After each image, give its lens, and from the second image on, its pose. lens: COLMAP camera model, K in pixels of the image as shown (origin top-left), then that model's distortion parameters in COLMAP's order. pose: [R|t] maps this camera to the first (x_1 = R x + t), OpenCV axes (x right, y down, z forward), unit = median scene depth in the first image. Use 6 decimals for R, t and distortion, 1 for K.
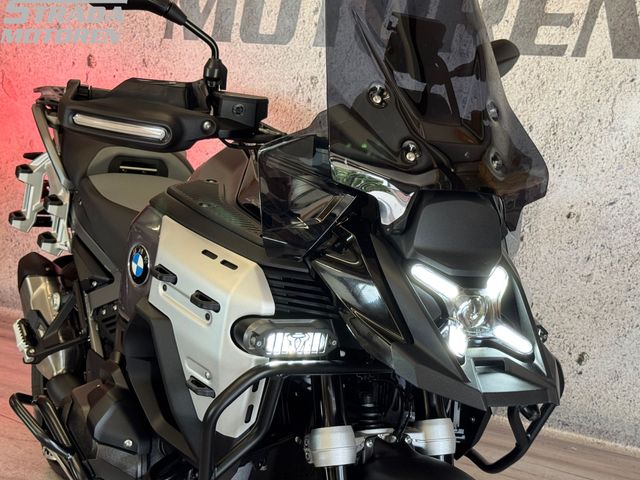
lens RADIAL K [[980.9, 0, 320.0], [0, 980.9, 240.0], [0, 0, 1]] dist [0.188559, -0.194439]
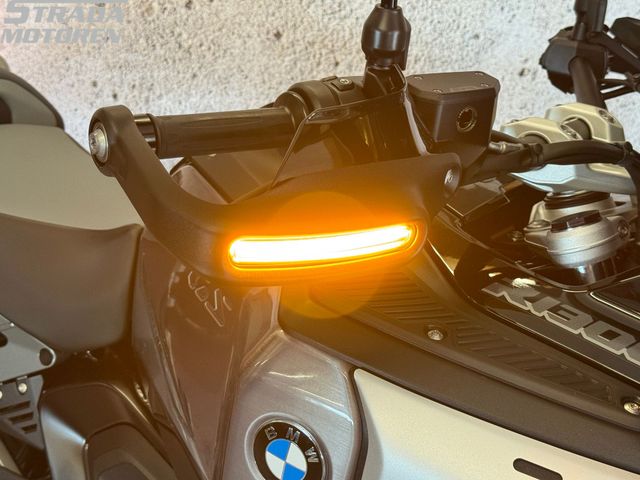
lens RADIAL K [[980.9, 0, 320.0], [0, 980.9, 240.0], [0, 0, 1]] dist [0.188559, -0.194439]
pose [[0.920430, -0.197953, 0.337080, -0.309132], [0.111662, 0.959515, 0.258578, -0.200855], [-0.374620, -0.200364, 0.905270, 0.571120]]
